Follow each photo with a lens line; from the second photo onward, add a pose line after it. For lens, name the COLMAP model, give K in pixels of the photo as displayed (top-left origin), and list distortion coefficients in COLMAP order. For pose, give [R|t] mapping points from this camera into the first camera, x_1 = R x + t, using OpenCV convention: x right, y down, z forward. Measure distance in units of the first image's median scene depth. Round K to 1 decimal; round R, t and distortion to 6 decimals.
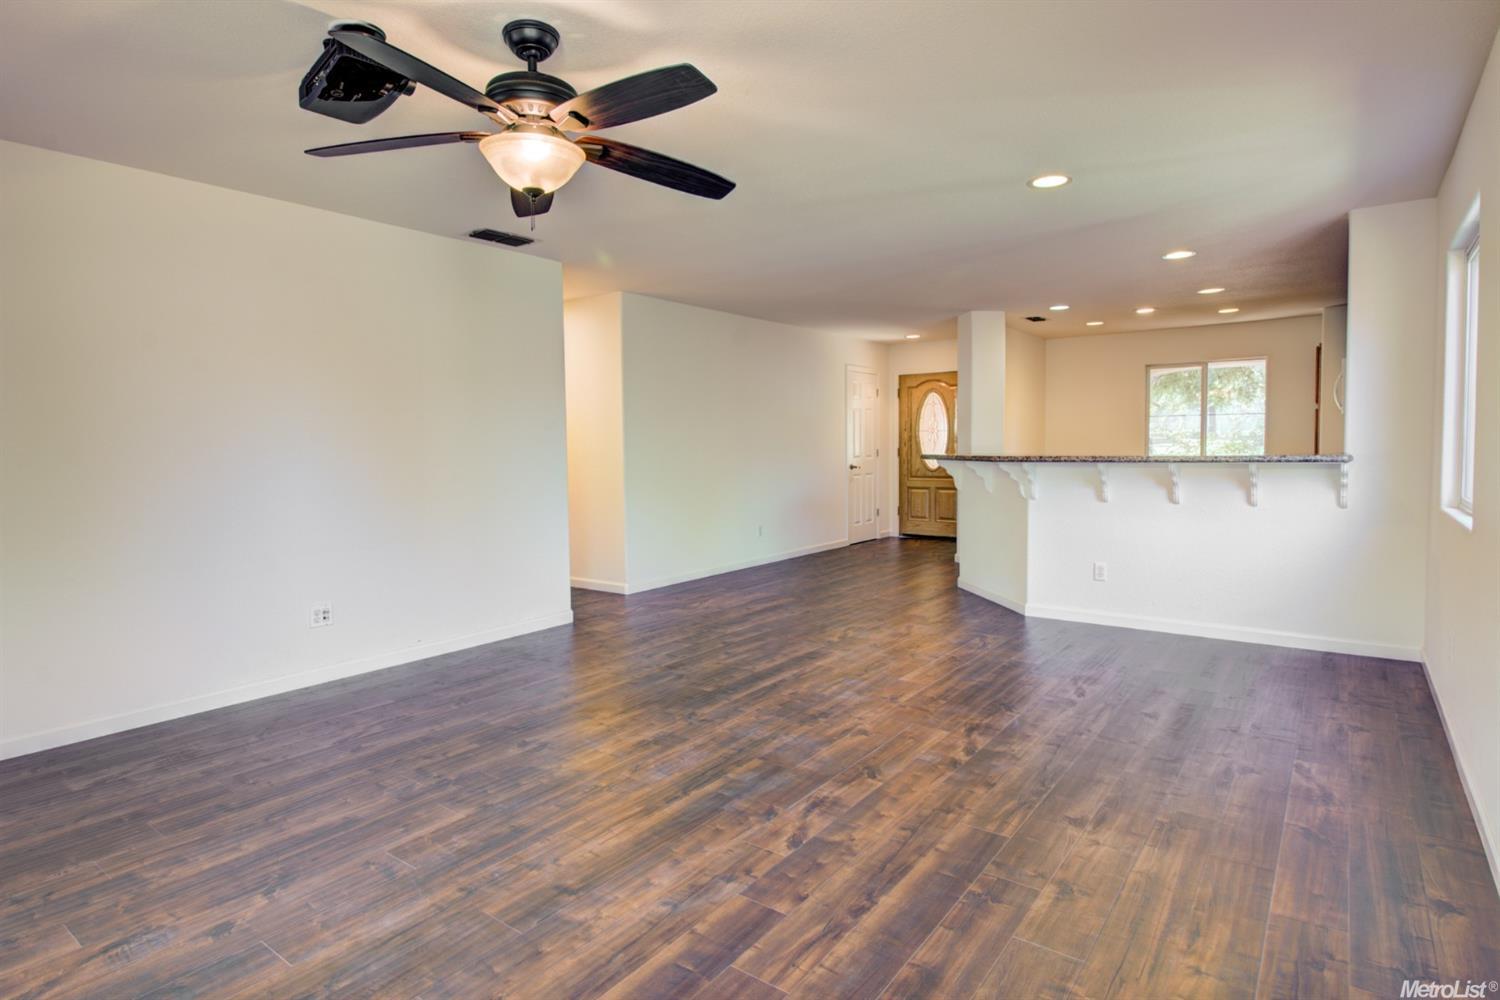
lens RADIAL K [[791.8, 0, 745.0], [0, 791.8, 491.6], [0, 0, 1]] dist [0.004048, -0.012991]
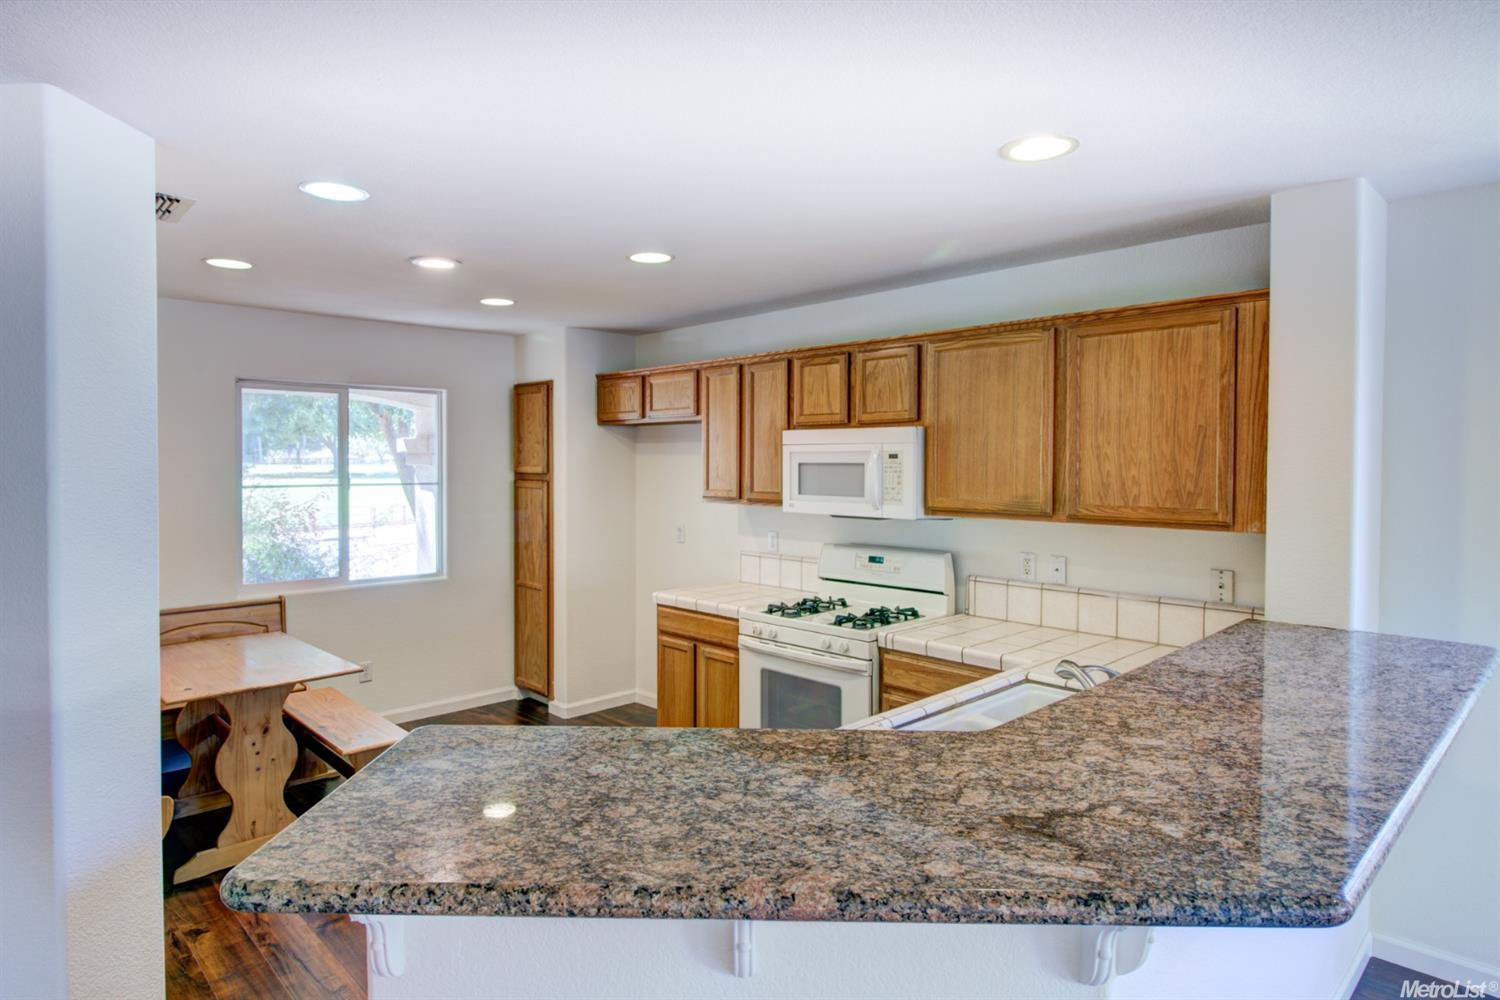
lens RADIAL K [[840.3, 0, 736.6], [0, 840.3, 487.0], [0, 0, 1]] dist [0.005967, -0.011483]
pose [[0.165435, -0.015931, 0.986092, 0.073077], [0.053658, 0.998534, 0.007130, -0.096303], [-0.984760, 0.051732, 0.166047, 0.725949]]
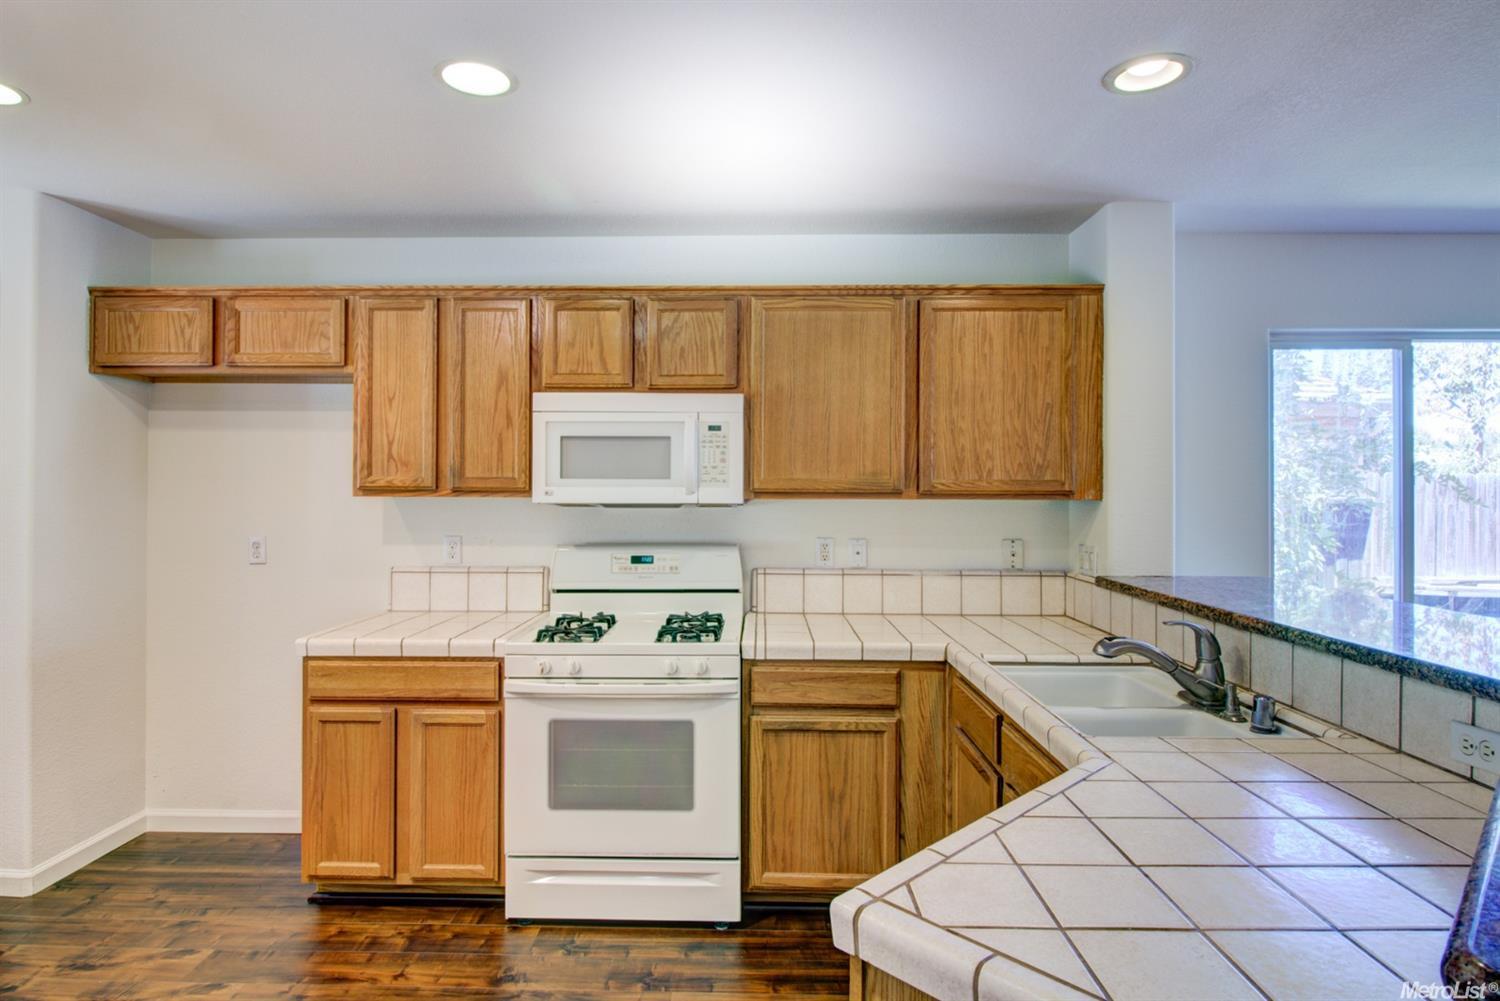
lens RADIAL K [[791.8, 0, 740.8], [0, 791.8, 486.6], [0, 0, 1]] dist [0.004048, -0.012991]
pose [[-0.580507, 0.016692, 0.814084, 0.241884], [0.050581, 0.998598, 0.015594, -0.083741], [-0.812683, 0.050230, -0.580538, 0.915903]]
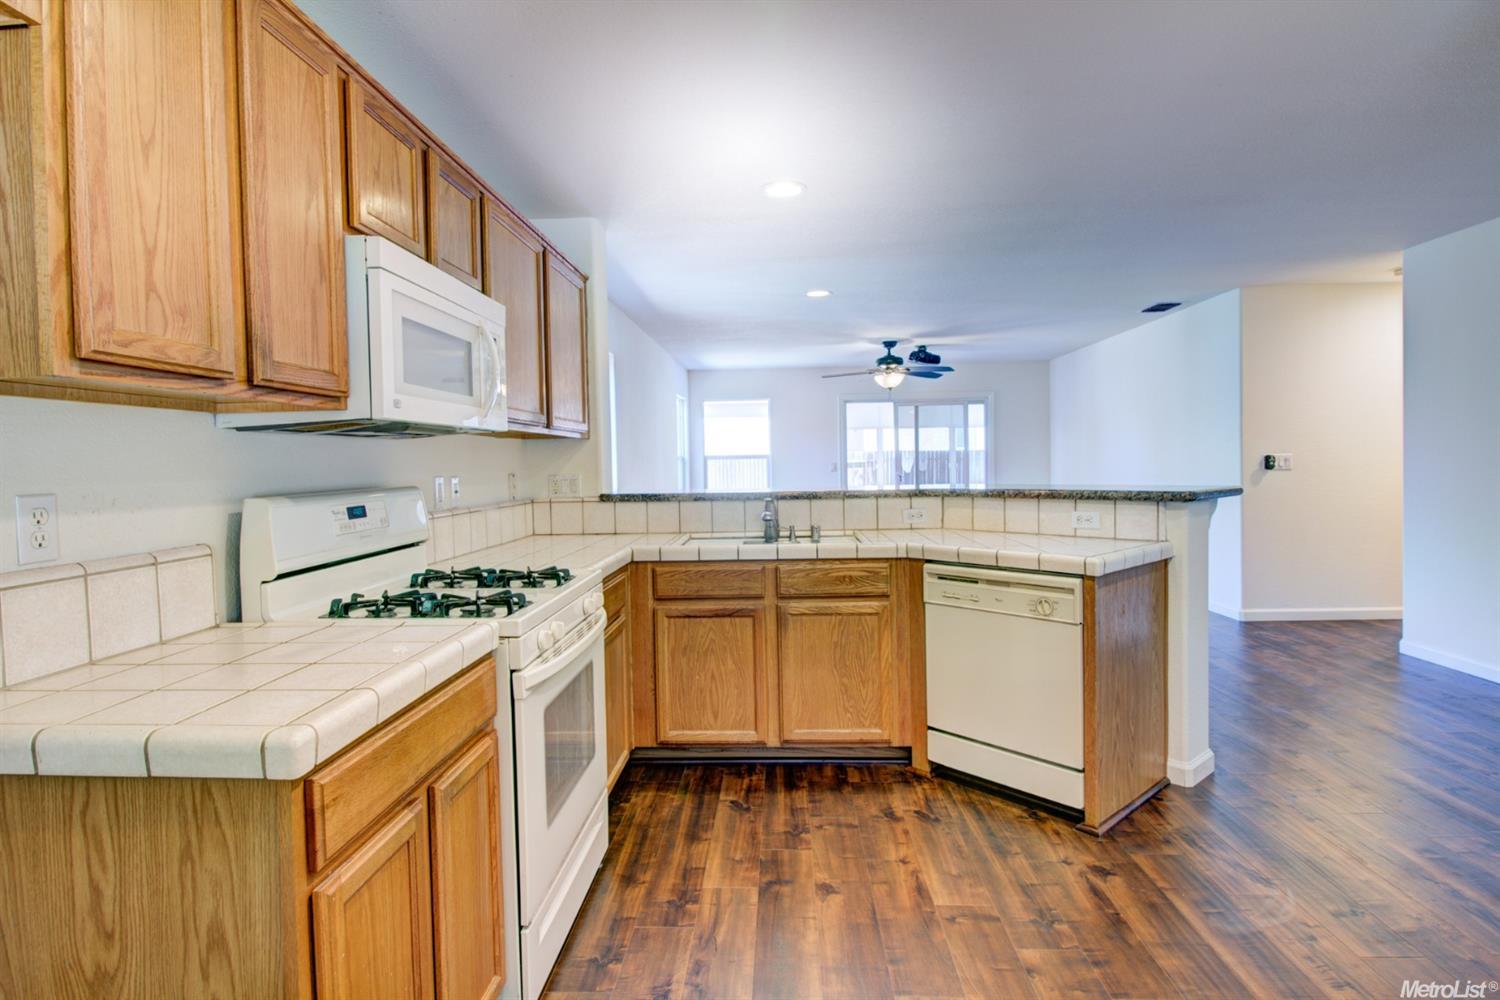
lens RADIAL K [[791.8, 0, 756.2], [0, 791.8, 474.2], [0, 0, 1]] dist [0.004048, -0.012991]
pose [[-0.814507, 0.039304, -0.578821, 0.634514], [-0.000610, 0.997644, 0.068601, -0.075099], [0.580154, 0.056229, -0.812564, 1.024042]]
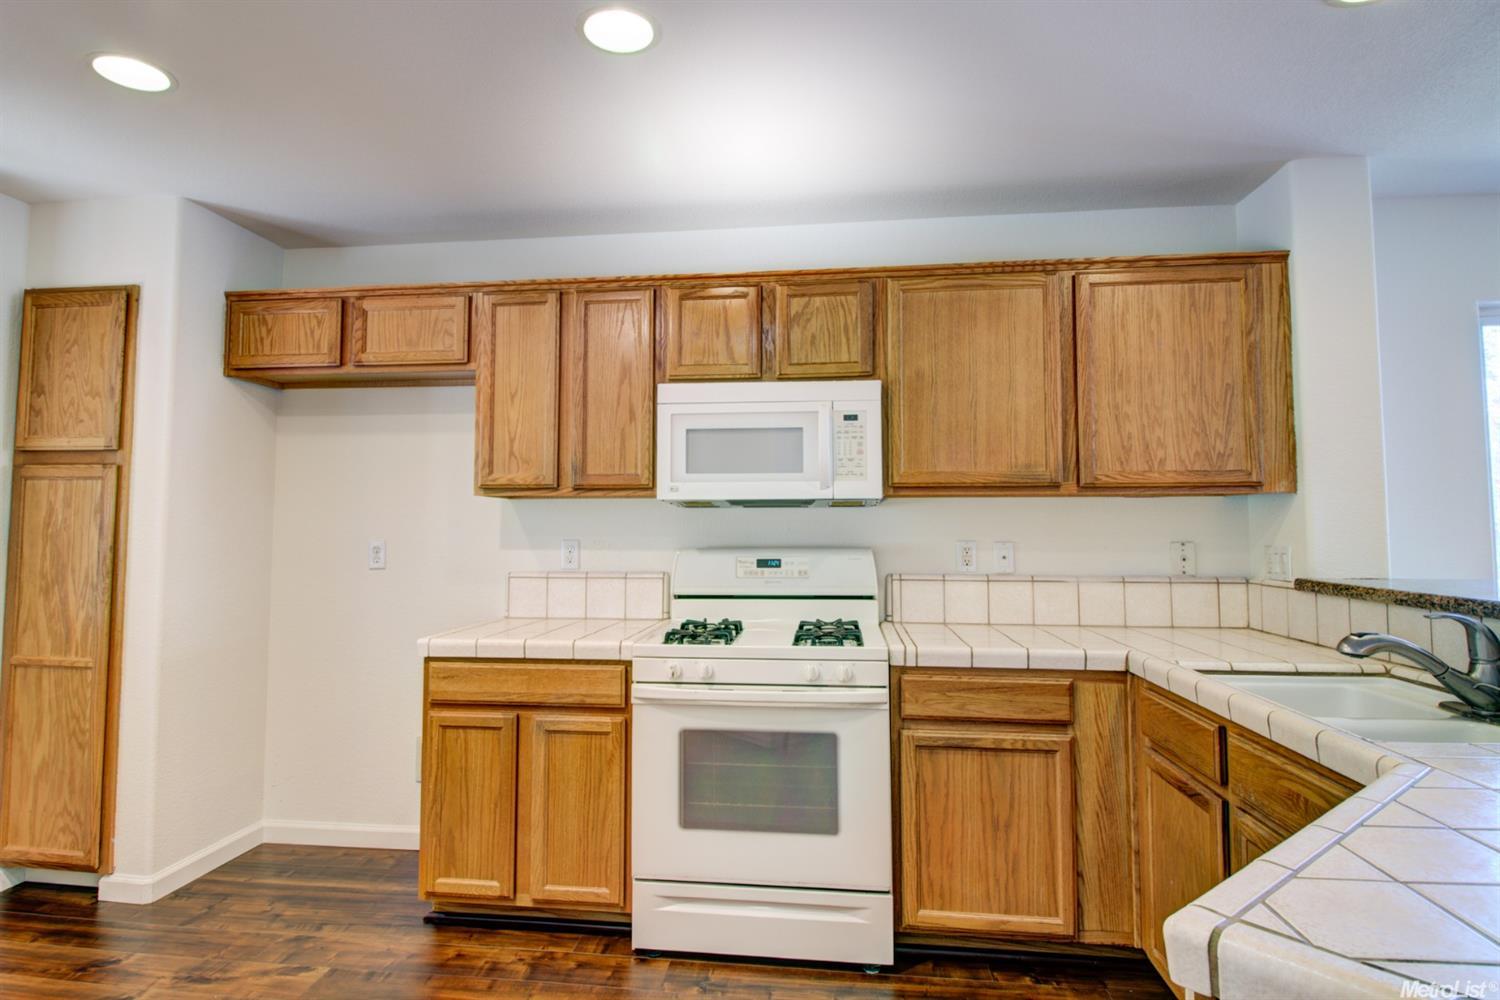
lens RADIAL K [[791.8, 0, 744.9], [0, 791.8, 483.3], [0, 0, 1]] dist [0.004048, -0.012991]
pose [[-0.496505, 0.063570, 0.865703, 0.275825], [0.055164, 0.997610, -0.041618, -0.066314], [-0.866279, 0.027092, -0.498825, 0.921243]]
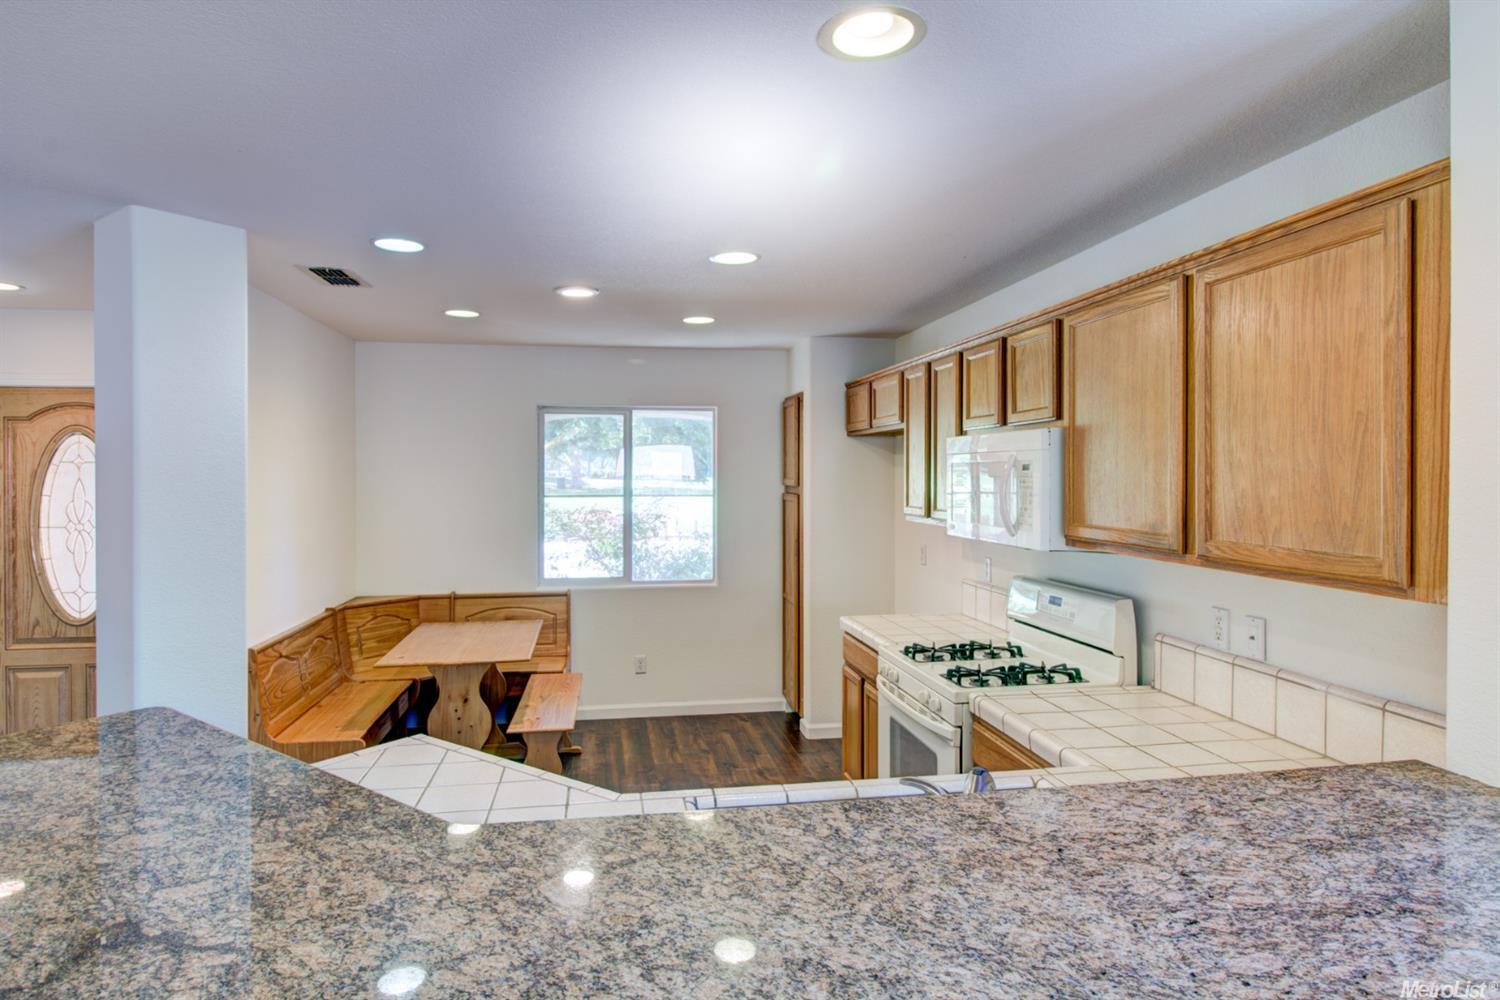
lens RADIAL K [[840.3, 0, 739.0], [0, 840.3, 485.2], [0, 0, 1]] dist [0.005967, -0.011483]
pose [[0.694234, 0.002999, 0.719743, 0.201275], [0.033381, 0.998781, -0.036359, -0.088893], [-0.718975, 0.049268, 0.693288, 0.559265]]
